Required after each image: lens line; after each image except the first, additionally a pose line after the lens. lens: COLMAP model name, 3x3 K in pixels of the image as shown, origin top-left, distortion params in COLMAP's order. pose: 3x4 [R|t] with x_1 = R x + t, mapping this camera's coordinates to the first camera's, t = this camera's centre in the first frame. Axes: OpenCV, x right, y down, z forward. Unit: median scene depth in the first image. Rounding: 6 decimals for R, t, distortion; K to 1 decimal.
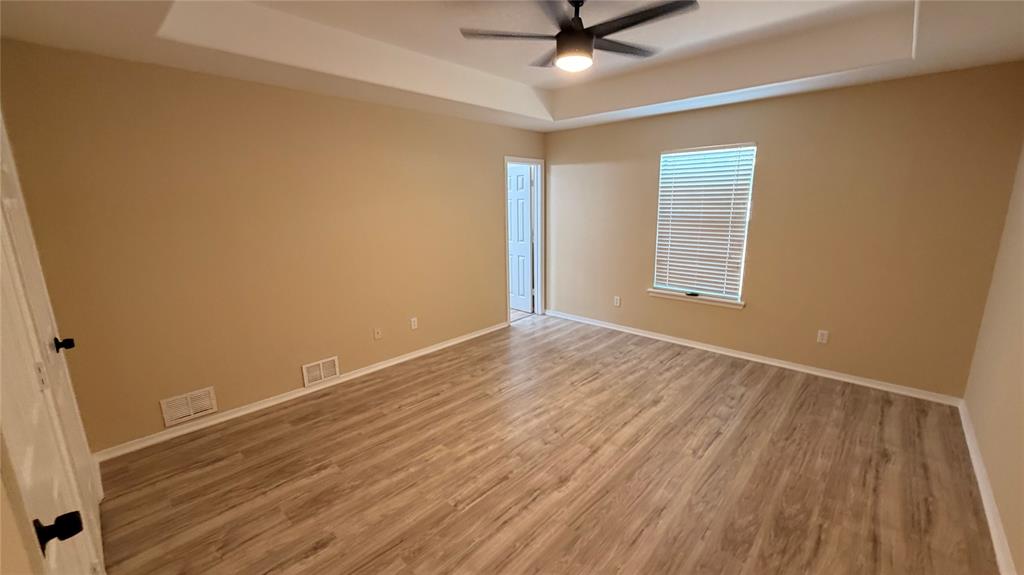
lens RADIAL K [[405.8, 0, 512.1], [0, 405.8, 285.4], [0, 0, 1]] dist [0.000192, 0.000124]
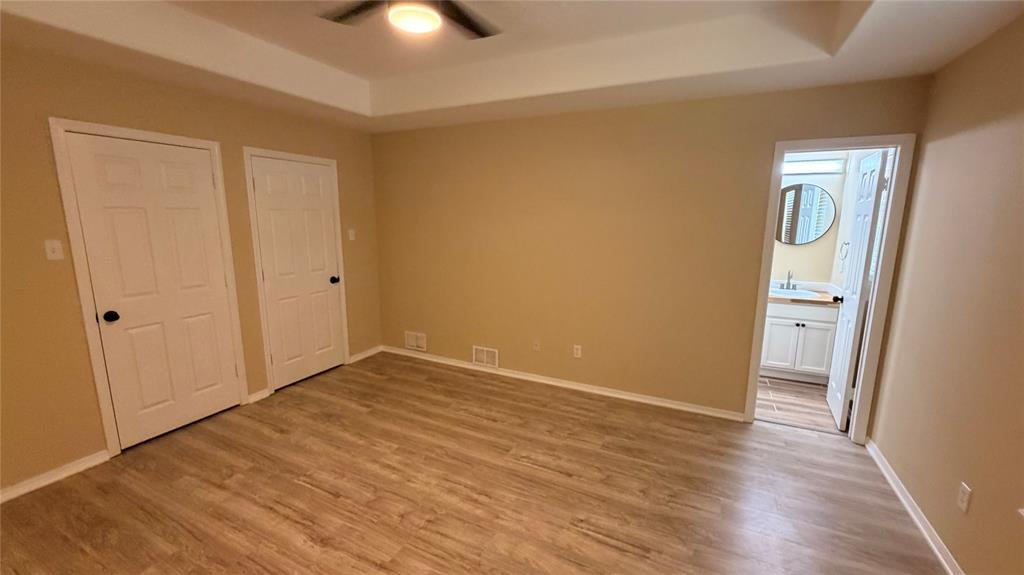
lens RADIAL K [[405.8, 0, 515.7], [0, 405.8, 284.3], [0, 0, 1]] dist [0.000192, 0.000124]
pose [[0.299826, 0.176284, -0.937565, 0.724434], [-0.207429, 0.971313, 0.116295, -0.171595], [0.931170, 0.159610, 0.327792, 0.770878]]
